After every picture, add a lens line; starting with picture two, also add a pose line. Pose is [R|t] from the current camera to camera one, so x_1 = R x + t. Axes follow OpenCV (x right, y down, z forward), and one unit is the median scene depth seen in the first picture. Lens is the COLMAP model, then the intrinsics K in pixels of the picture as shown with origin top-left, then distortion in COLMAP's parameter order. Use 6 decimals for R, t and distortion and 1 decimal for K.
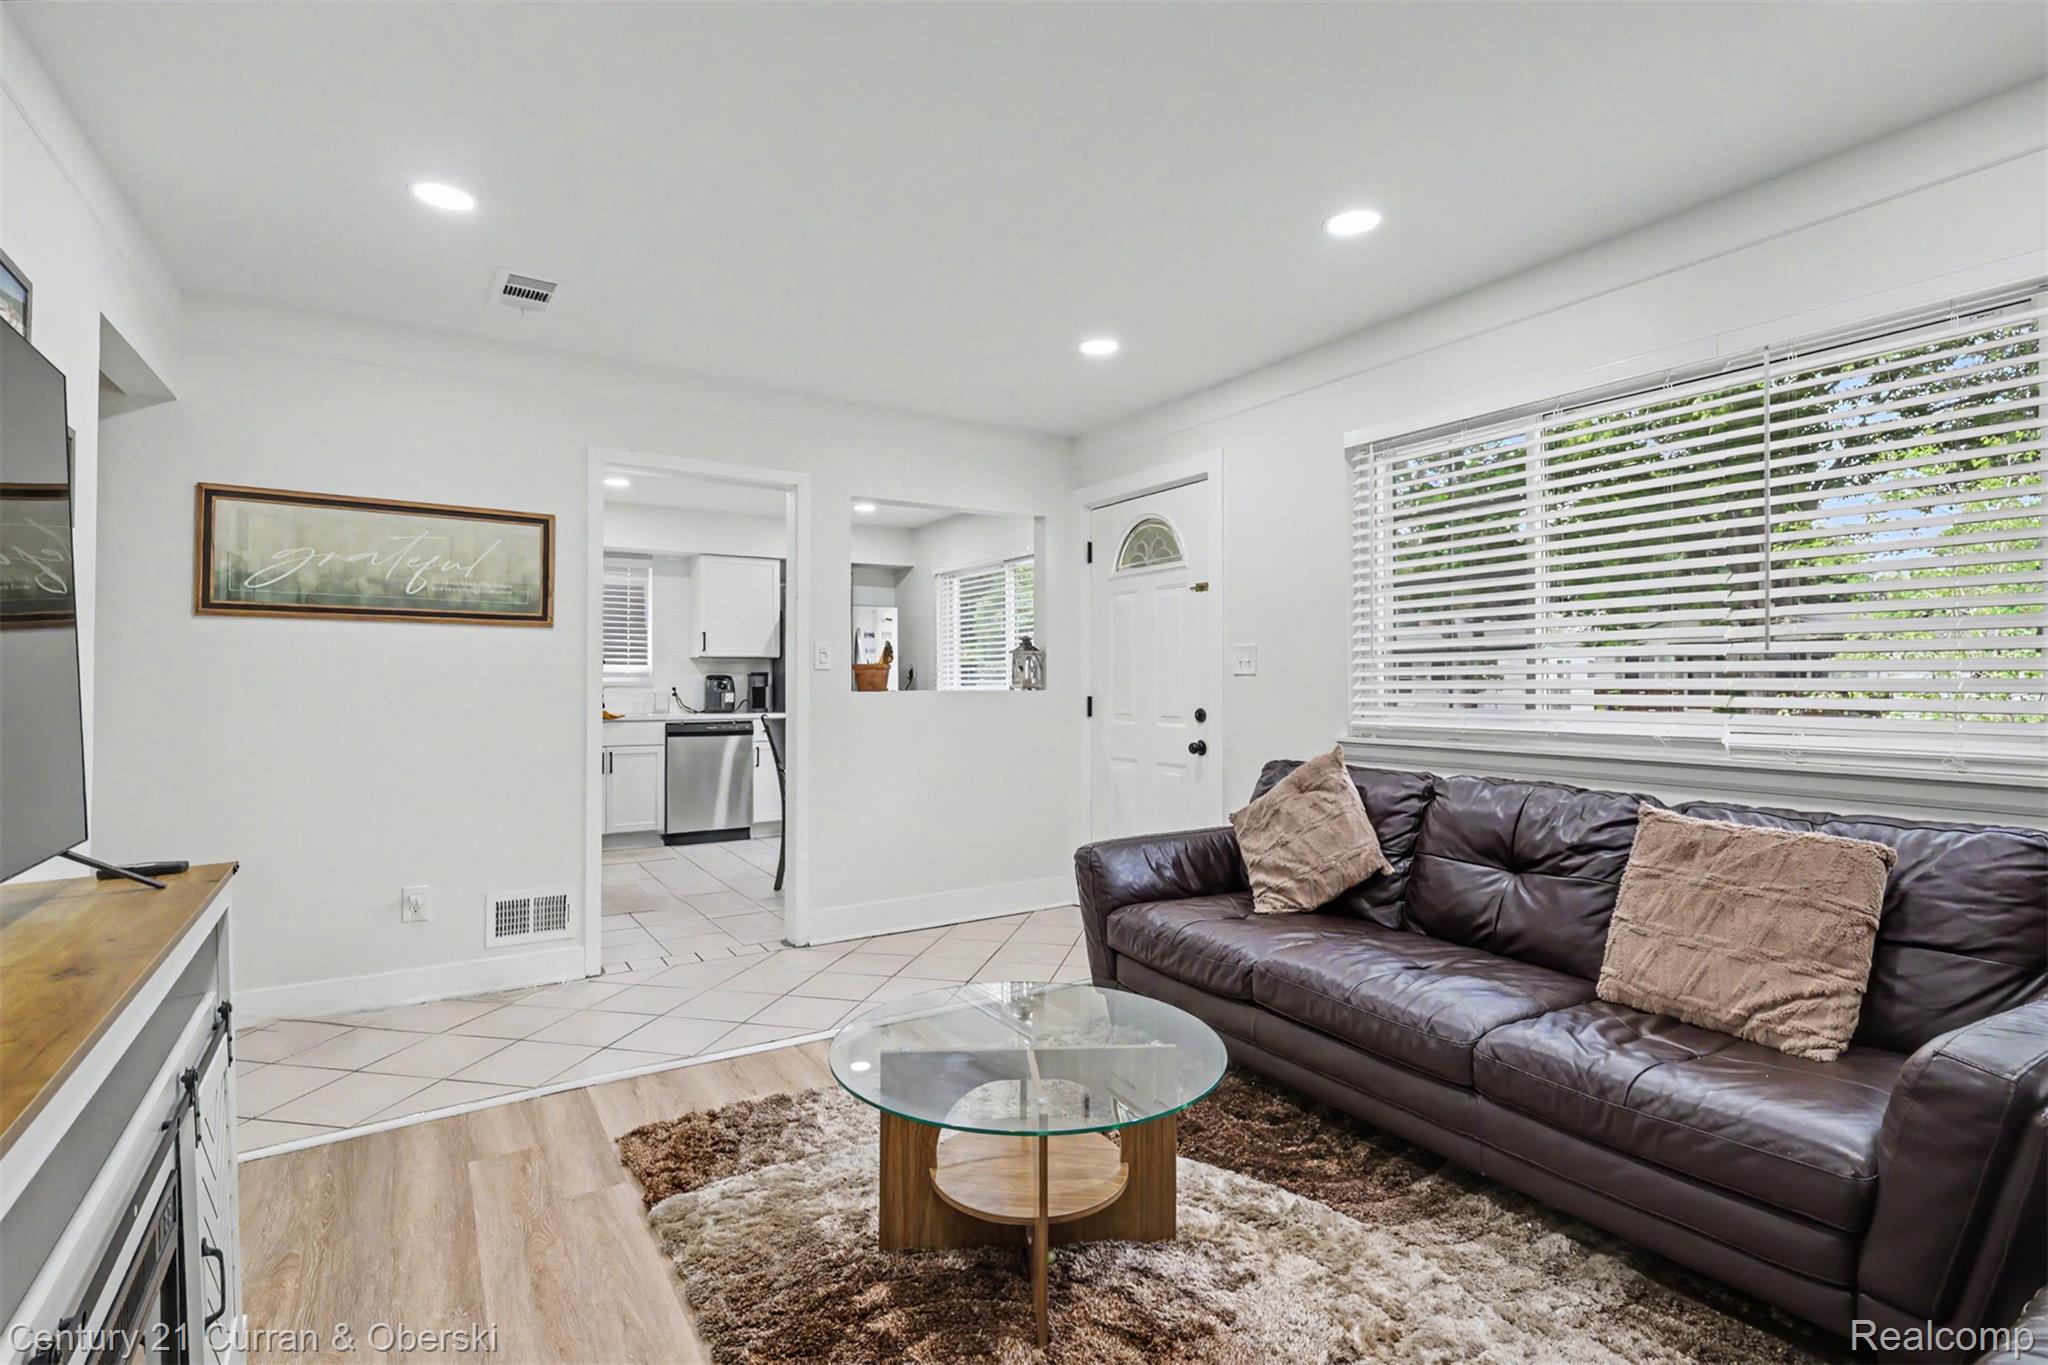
lens RADIAL K [[979.2, 0, 1032.1], [0, 979.2, 670.3], [0, 0, 1]] dist [-0.002974, -0.000615]
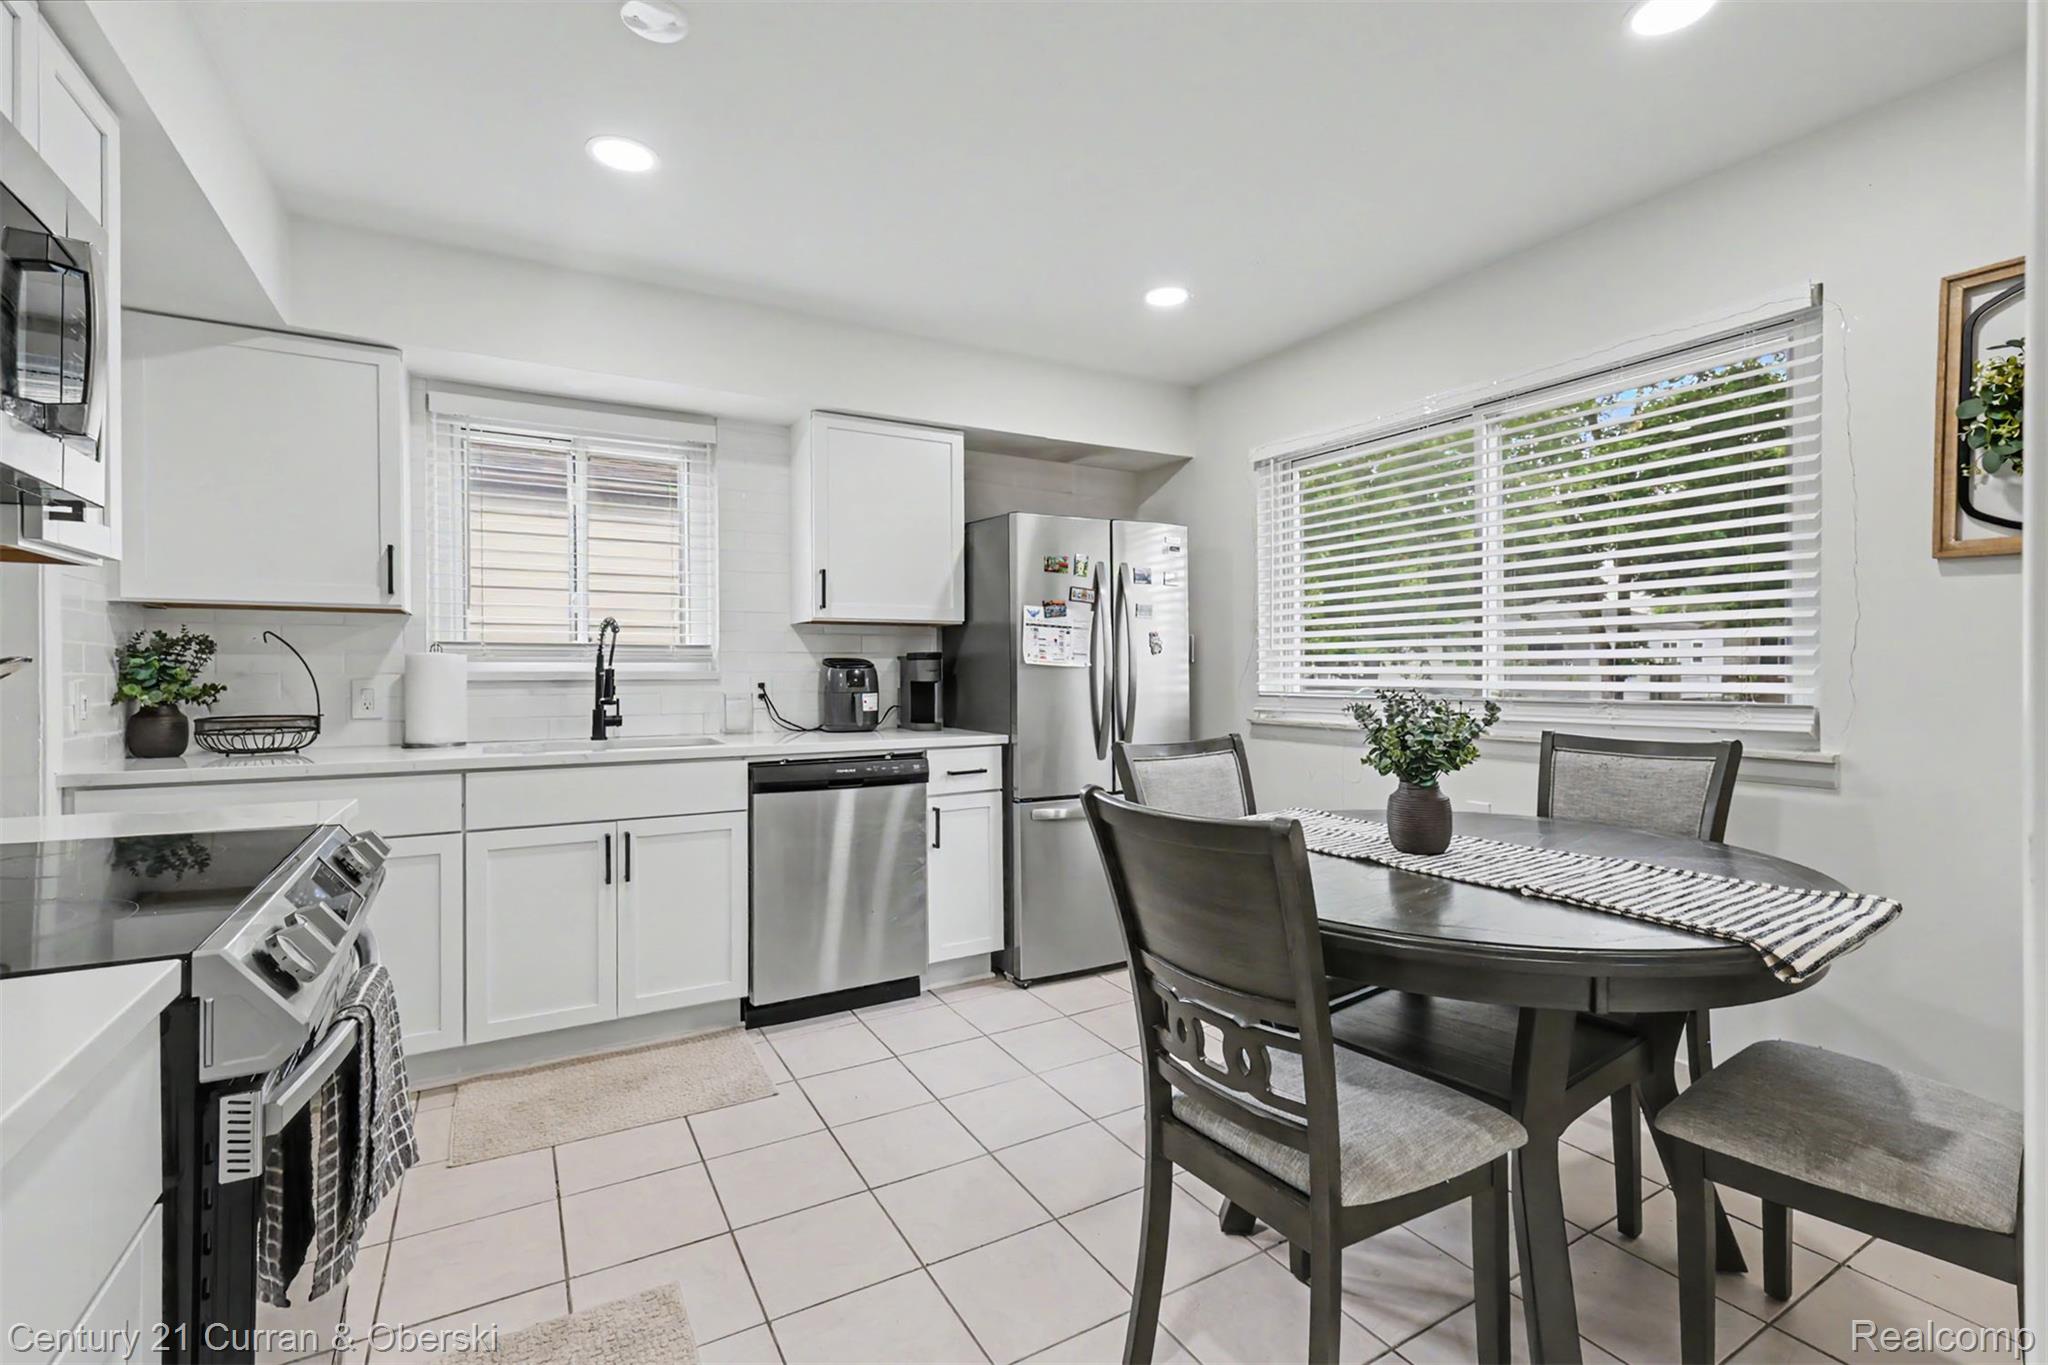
lens RADIAL K [[913.8, 0, 1018.4], [0, 913.8, 670.1], [0, 0, 1]] dist [0.020148, -0.000026]
pose [[0.998530, -0.002162, -0.054165, -0.206920], [0.002956, 0.999889, 0.014589, 0.004607], [0.054127, -0.014728, 0.998425, 0.533512]]
